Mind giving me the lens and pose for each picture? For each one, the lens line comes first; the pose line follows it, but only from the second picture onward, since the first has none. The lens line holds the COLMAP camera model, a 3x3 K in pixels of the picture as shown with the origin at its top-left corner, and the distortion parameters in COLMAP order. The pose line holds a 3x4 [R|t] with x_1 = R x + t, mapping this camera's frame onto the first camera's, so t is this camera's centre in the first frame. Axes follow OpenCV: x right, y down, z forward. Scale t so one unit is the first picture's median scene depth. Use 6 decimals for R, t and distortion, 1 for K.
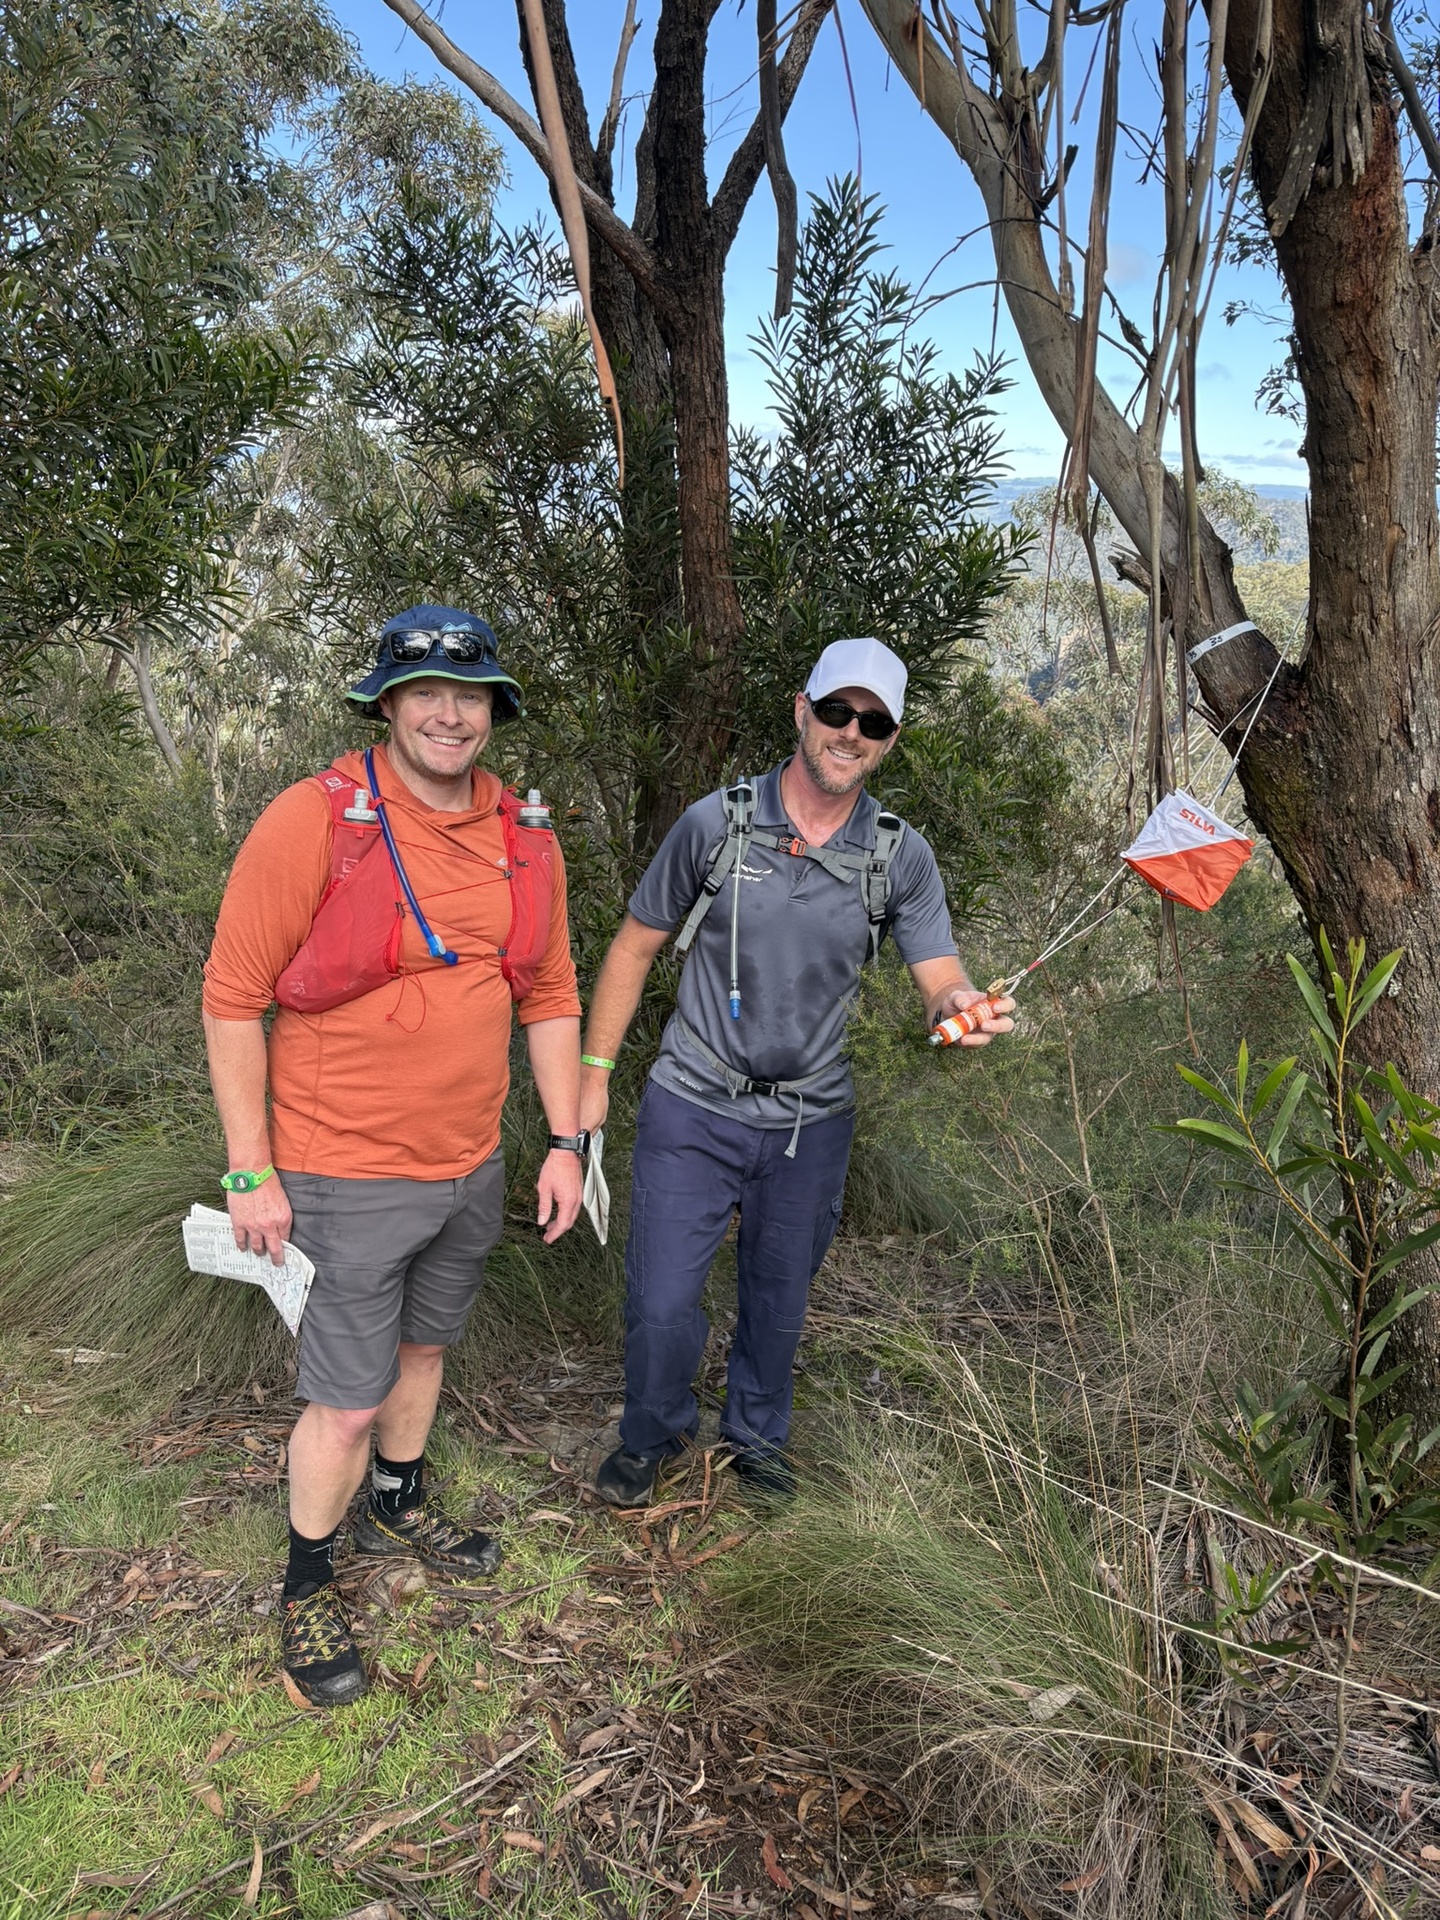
lens RADIAL K [[1456.5, 0, 709.8], [0, 1456.5, 971.1], [0, 0, 1]] dist [0.030676, -0.012967]
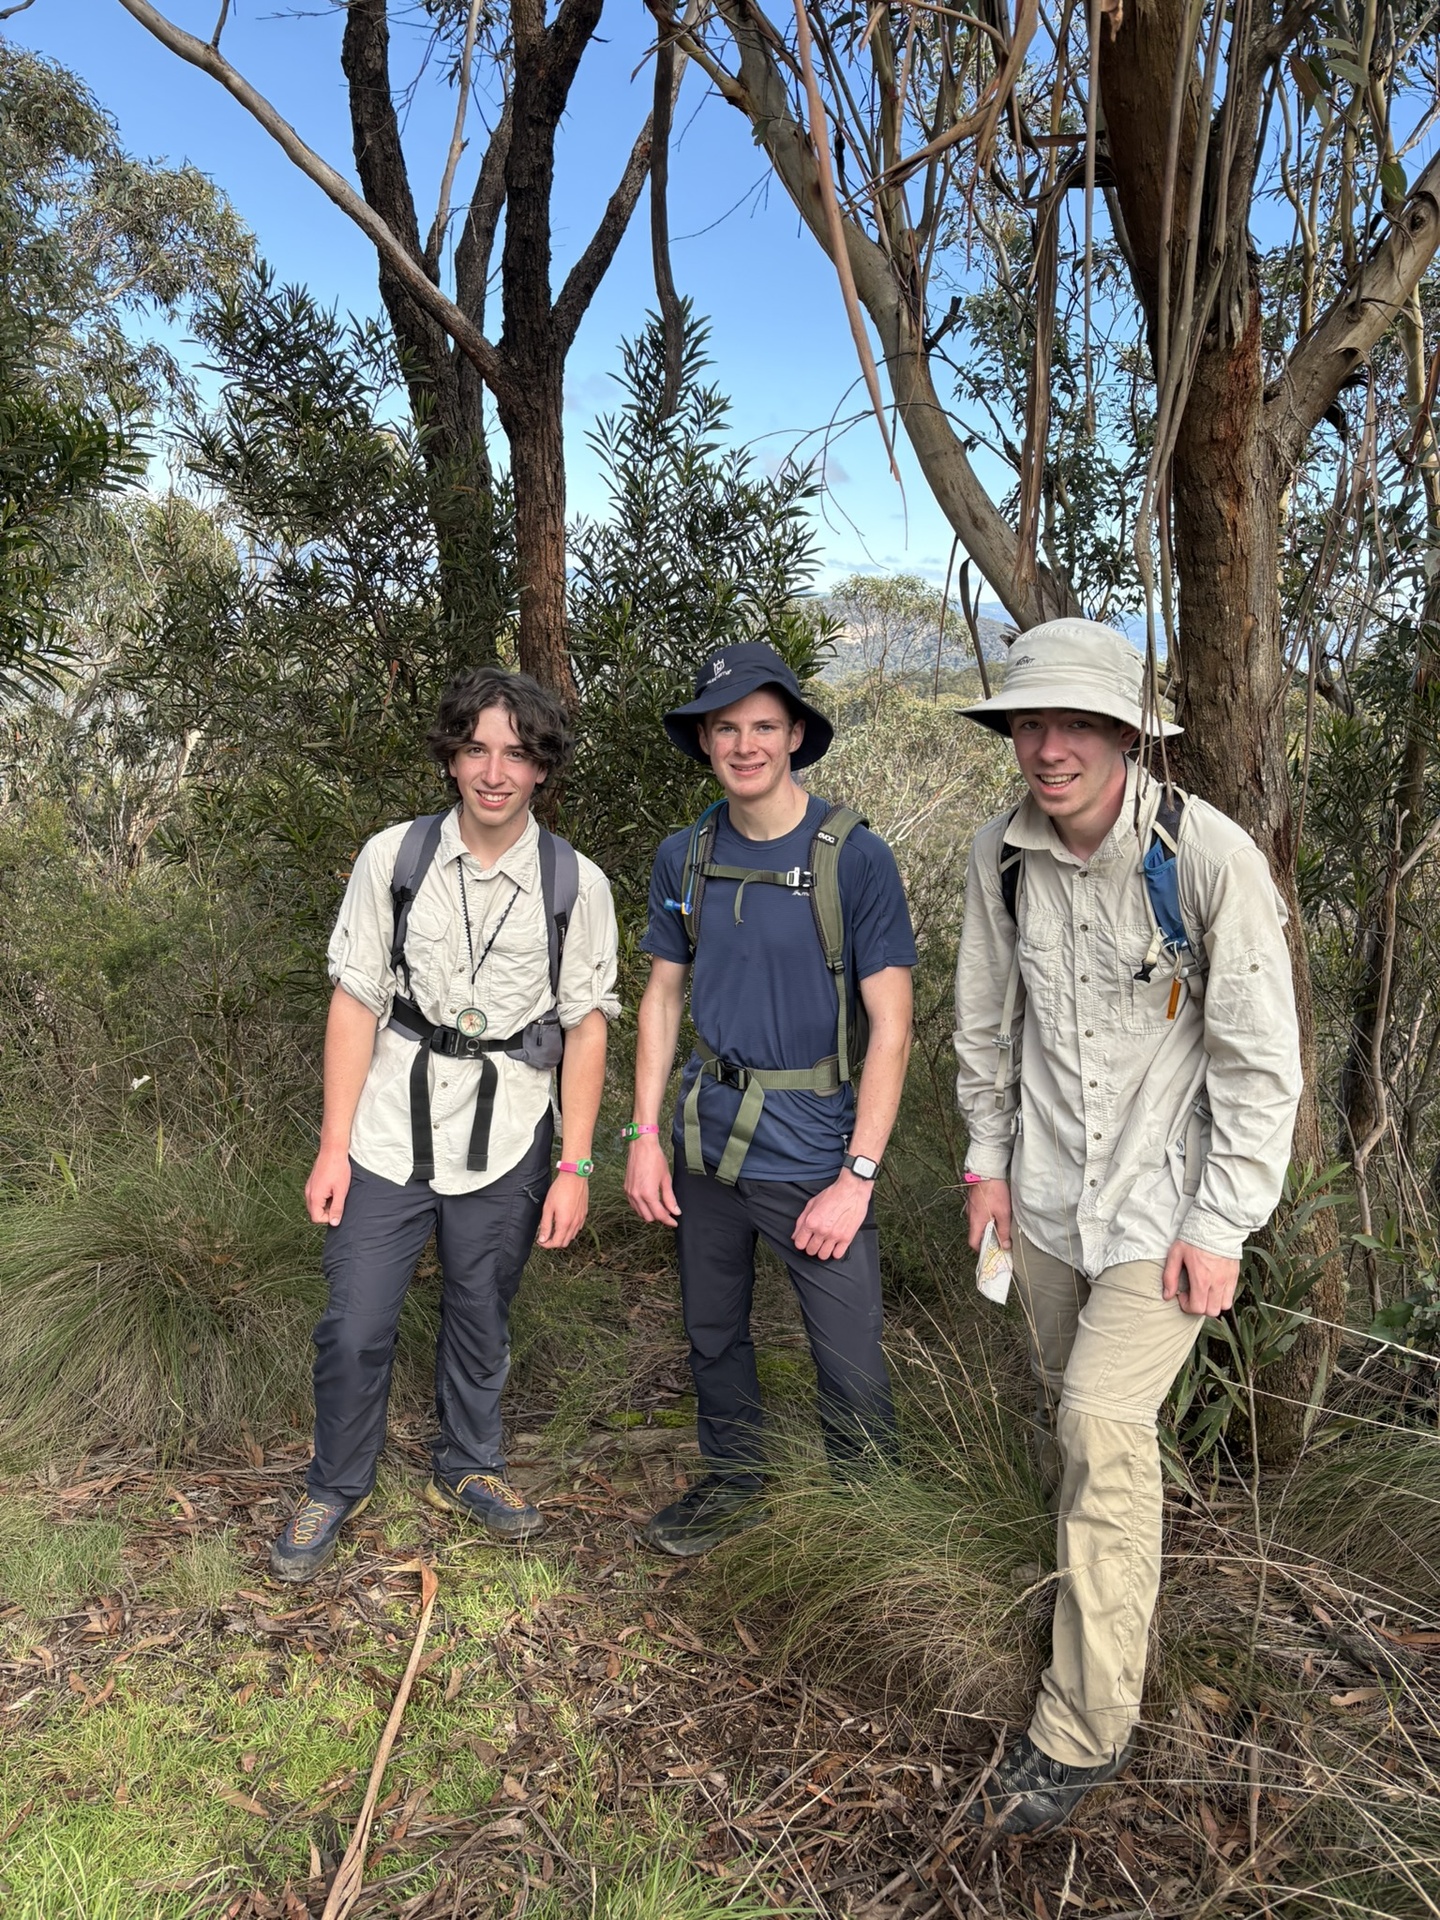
lens RADIAL K [[1456.5, 0, 718.7], [0, 1456.5, 964.8], [0, 0, 1]] dist [0.030676, -0.012967]
pose [[0.978200, -0.013043, 0.207254, -0.106849], [0.026293, 0.997773, -0.061306, 0.026219], [-0.205993, 0.065418, 0.976364, -0.047047]]
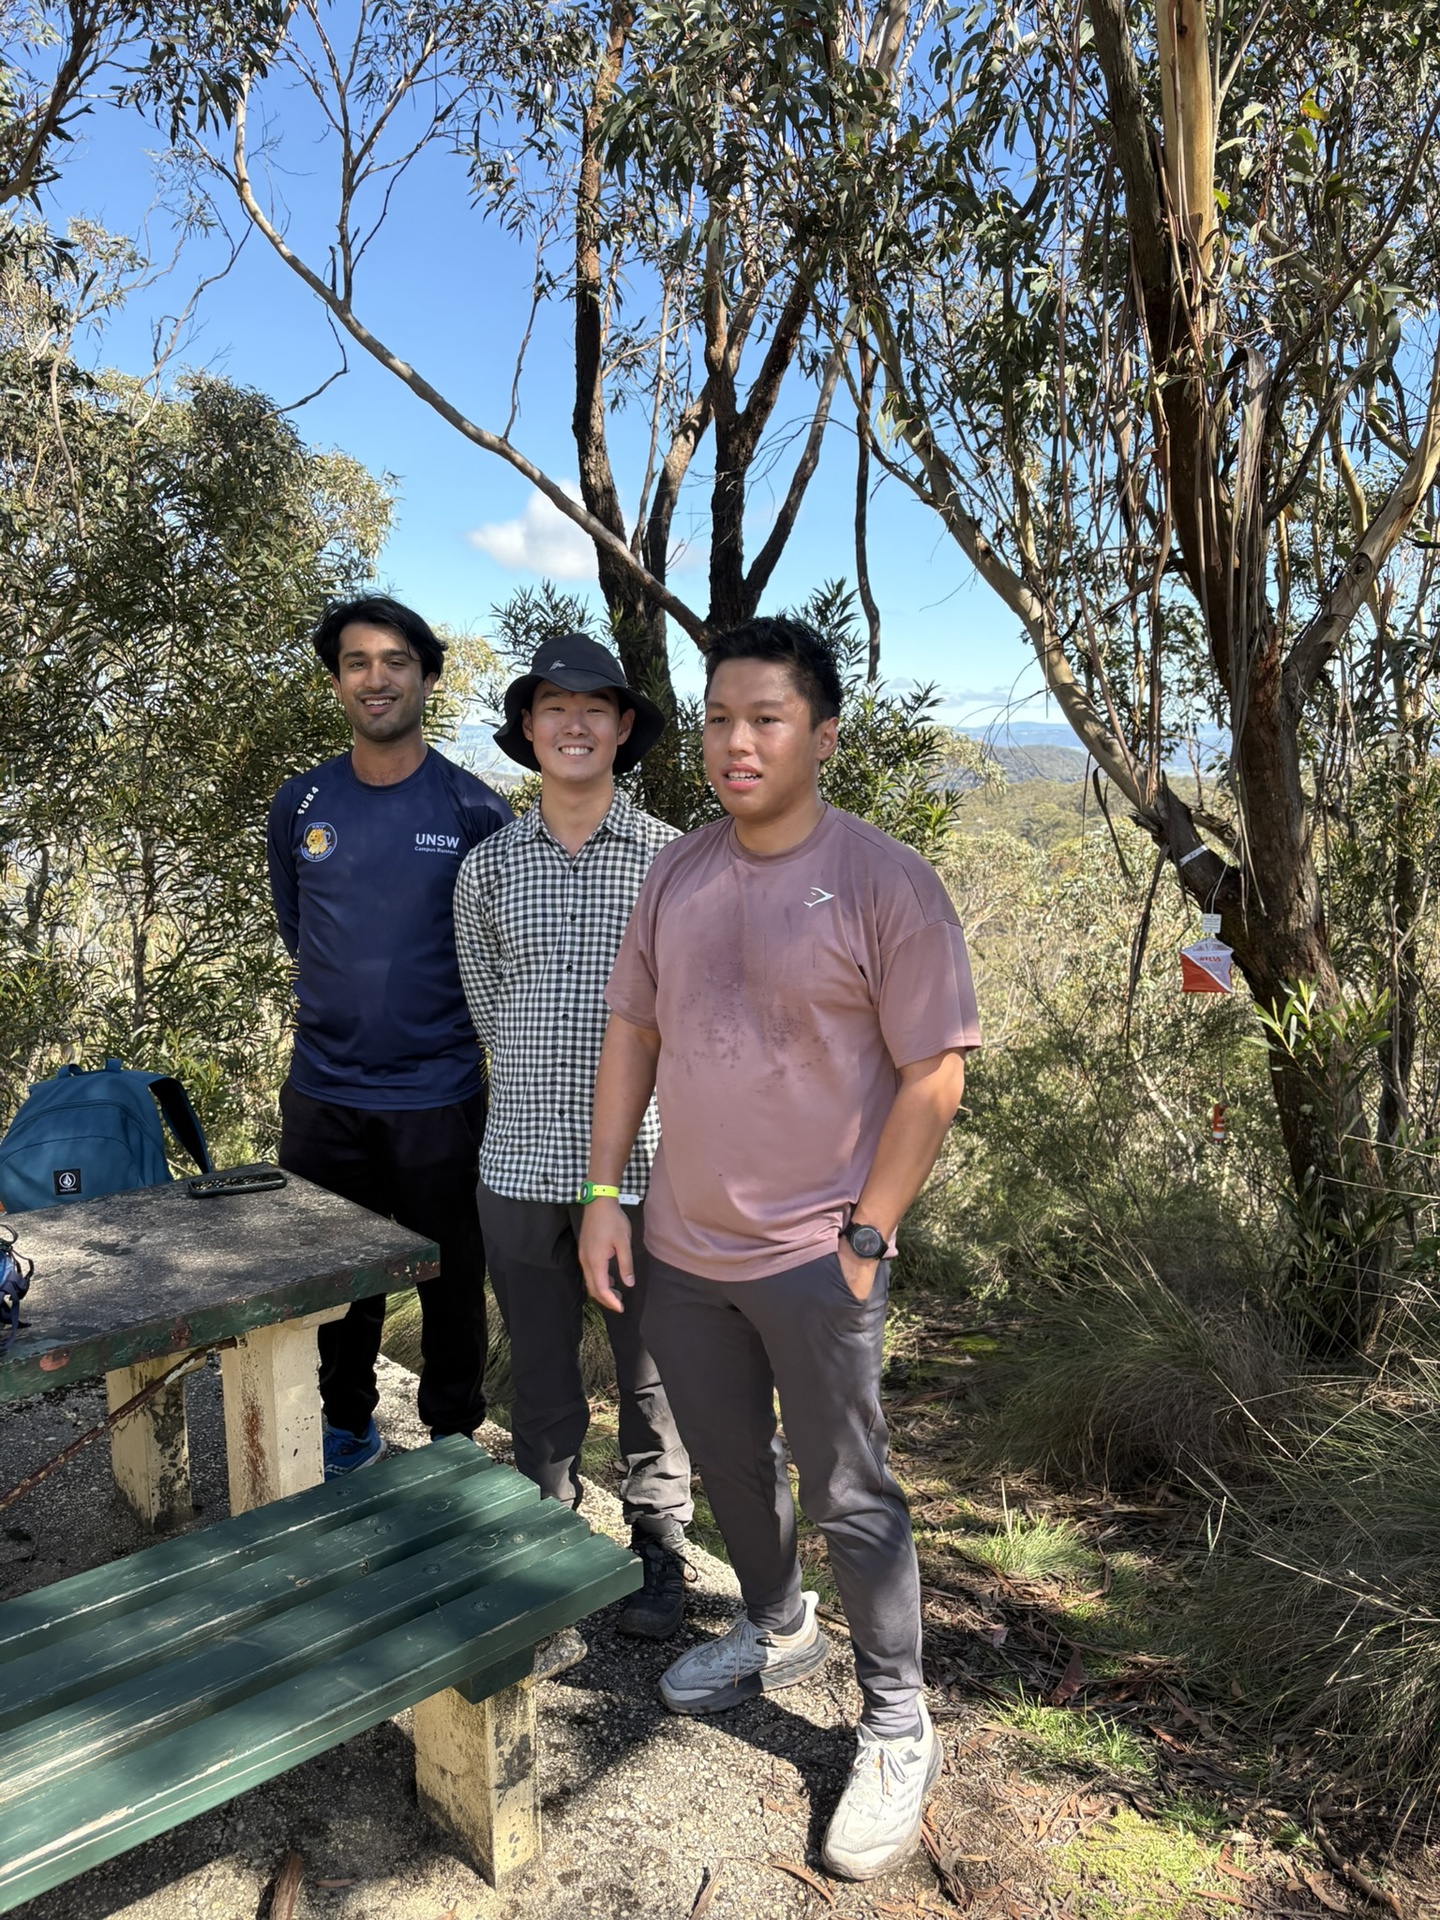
lens RADIAL K [[1456.5, 0, 724.2], [0, 1456.5, 961.1], [0, 0, 1]] dist [0.030676, -0.012967]
pose [[0.977124, -0.064422, 0.202680, -0.336880], [0.097408, 0.982745, -0.157241, 0.078168], [-0.189052, 0.173386, 0.966538, -0.366280]]
